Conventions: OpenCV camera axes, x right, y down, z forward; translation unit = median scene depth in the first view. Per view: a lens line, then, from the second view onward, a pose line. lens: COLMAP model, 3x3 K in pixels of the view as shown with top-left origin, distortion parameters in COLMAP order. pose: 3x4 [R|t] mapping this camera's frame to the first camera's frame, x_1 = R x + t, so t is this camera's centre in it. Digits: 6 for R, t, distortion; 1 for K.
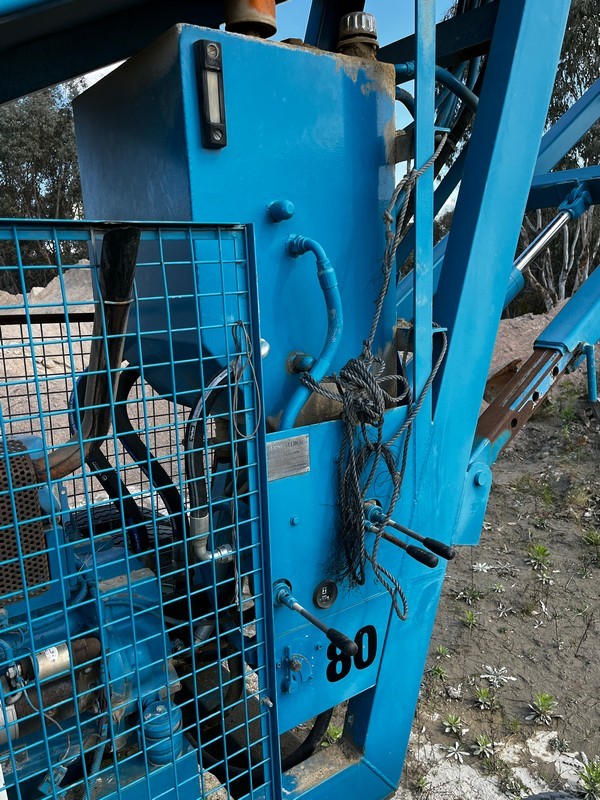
lens RADIAL K [[649.1, 0, 302.1], [0, 649.1, 406.3], [0, 0, 1]] dist [0.049561, -0.072500]
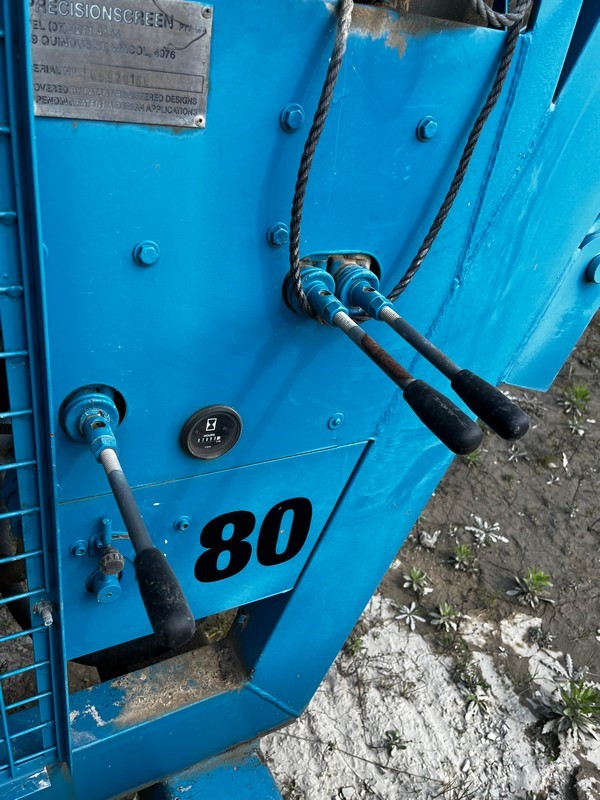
lens RADIAL K [[651.5, 0, 293.1], [0, 651.5, 398.0], [0, 0, 1]] dist [0.013858, -0.005515]
pose [[0.975187, 0.220805, -0.015980, 0.082723], [-0.203767, 0.923468, 0.325092, 0.091067], [0.086539, -0.313770, 0.945547, 0.506155]]
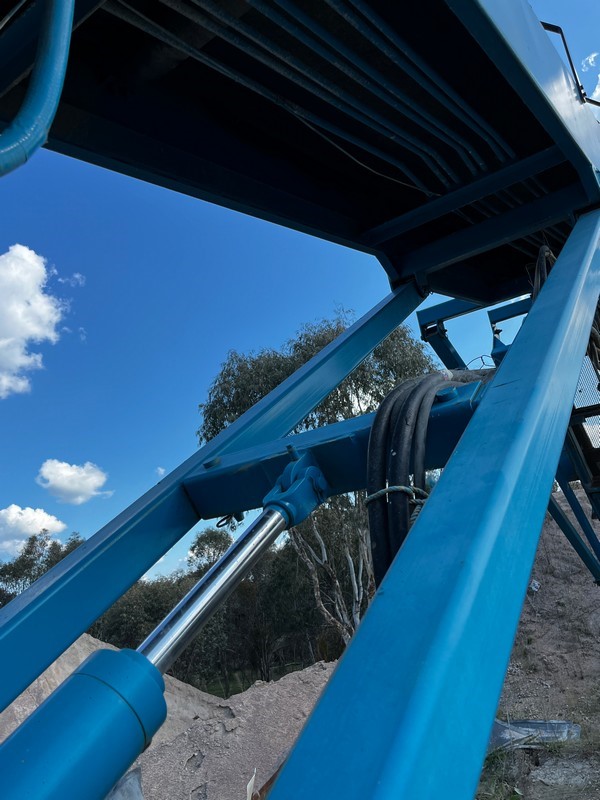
lens RADIAL K [[651.5, 0, 293.1], [0, 651.5, 398.0], [0, 0, 1]] dist [0.013858, -0.005515]
pose [[0.958655, 0.012429, 0.284299, 0.437708], [0.131448, 0.866735, -0.481136, -0.221860], [-0.252392, 0.498614, 0.829266, 0.896969]]
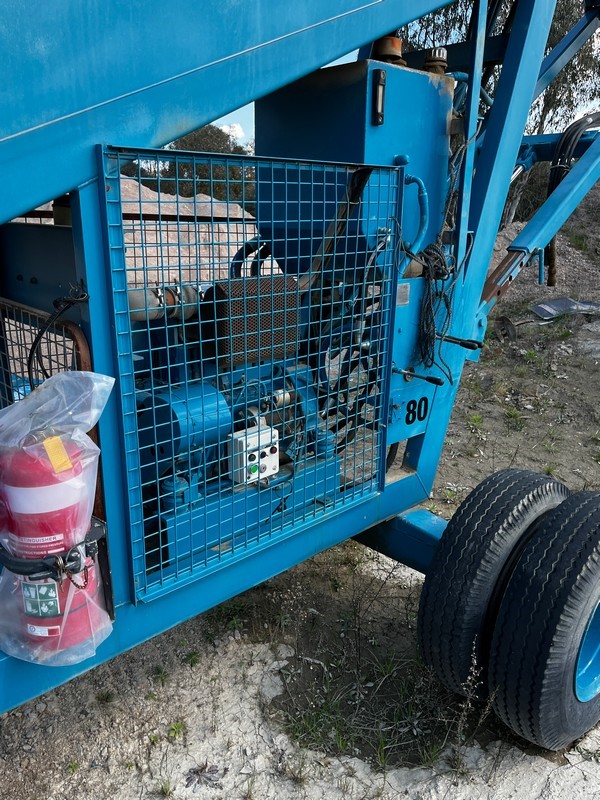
lens RADIAL K [[651.5, 0, 293.1], [0, 651.5, 398.0], [0, 0, 1]] dist [0.013858, -0.005515]
pose [[0.991283, 0.009059, 0.131440, -0.467045], [-0.019654, 0.996639, 0.079532, 0.189698], [-0.130278, -0.081422, 0.988129, -0.691010]]
